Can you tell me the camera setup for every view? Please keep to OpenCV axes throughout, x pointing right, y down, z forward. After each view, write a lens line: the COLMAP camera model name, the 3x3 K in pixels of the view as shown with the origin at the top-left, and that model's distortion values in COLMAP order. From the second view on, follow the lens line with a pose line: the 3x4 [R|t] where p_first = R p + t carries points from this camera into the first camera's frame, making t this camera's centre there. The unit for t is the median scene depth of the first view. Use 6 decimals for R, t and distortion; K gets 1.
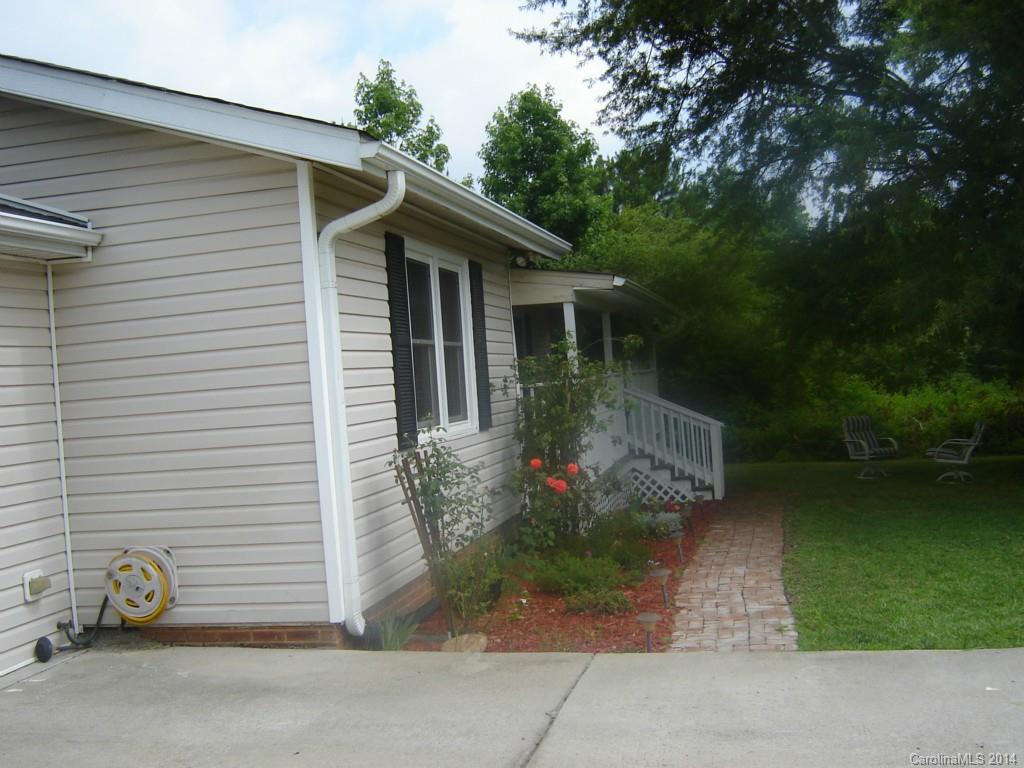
lens RADIAL K [[1133.0, 0, 512.0], [0, 1133.0, 384.0], [0, 0, 1]] dist [-0.129175, -0.007327]
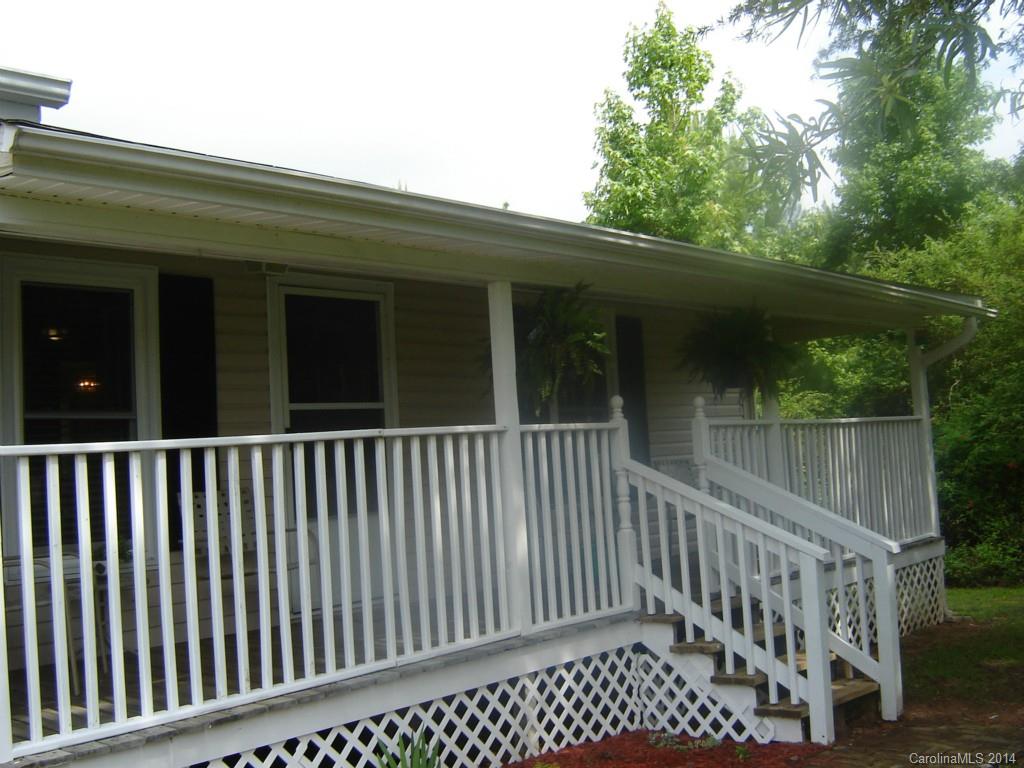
lens RADIAL K [[1133.0, 0, 512.0], [0, 1133.0, 384.0], [0, 0, 1]] dist [-0.129175, -0.007327]
pose [[0.872045, -0.024926, -0.488791, 0.280186], [0.000526, 0.998749, -0.049993, -0.003526], [0.489426, 0.043339, 0.870967, 0.604278]]
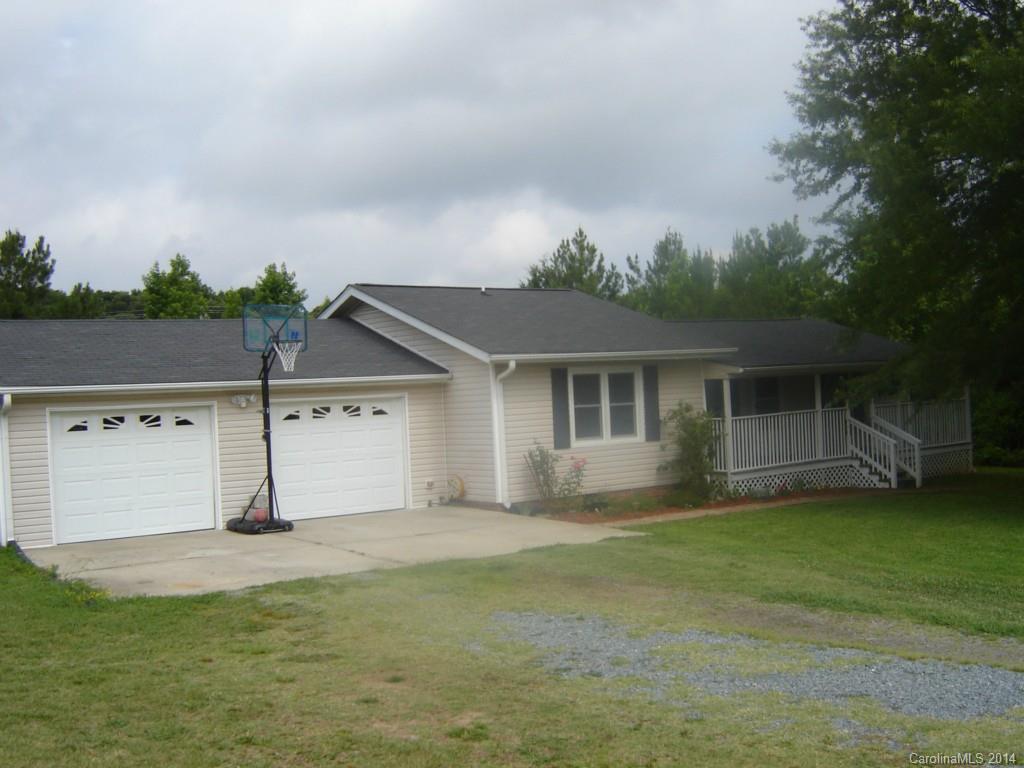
lens RADIAL K [[1133.0, 0, 512.0], [0, 1133.0, 384.0], [0, 0, 1]] dist [-0.129175, -0.007327]
pose [[0.729032, 0.028278, -0.683895, 0.877198], [-0.007320, 0.999411, 0.033522, -0.097725], [0.684440, -0.019433, 0.728810, -0.548770]]
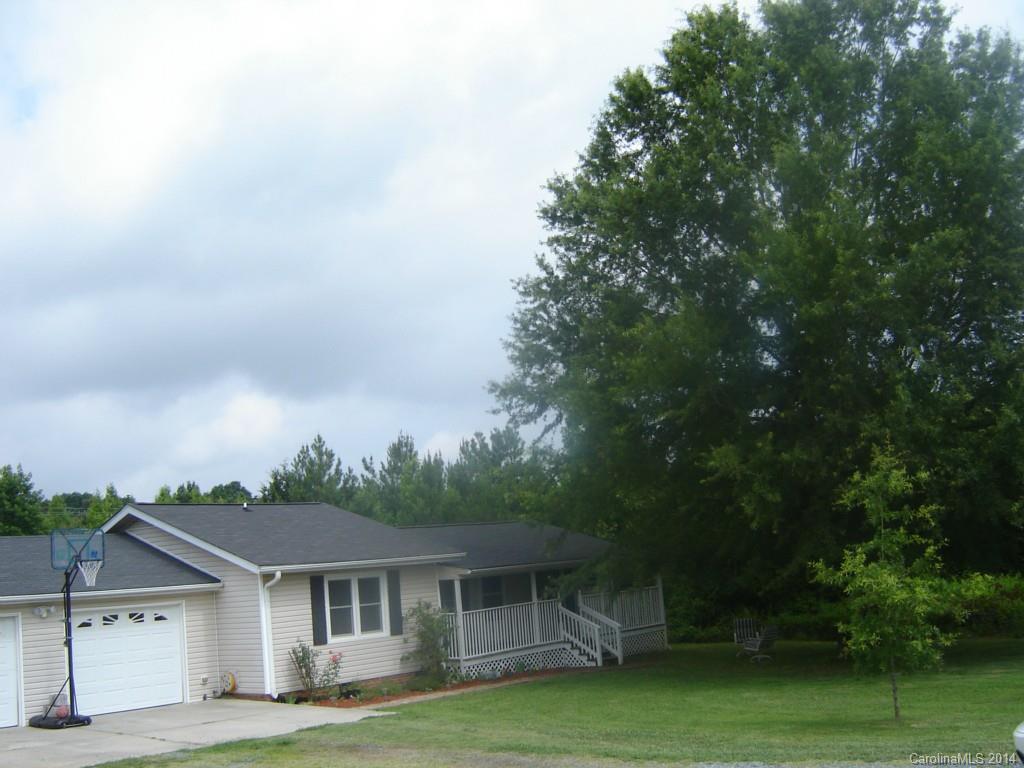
lens RADIAL K [[1133.0, 0, 512.0], [0, 1133.0, 384.0], [0, 0, 1]] dist [-0.129175, -0.007327]
pose [[0.869295, -0.080945, -0.487621, 1.033646], [0.018903, 0.991223, -0.130844, -0.128762], [0.493933, 0.104524, 0.863195, -0.796088]]
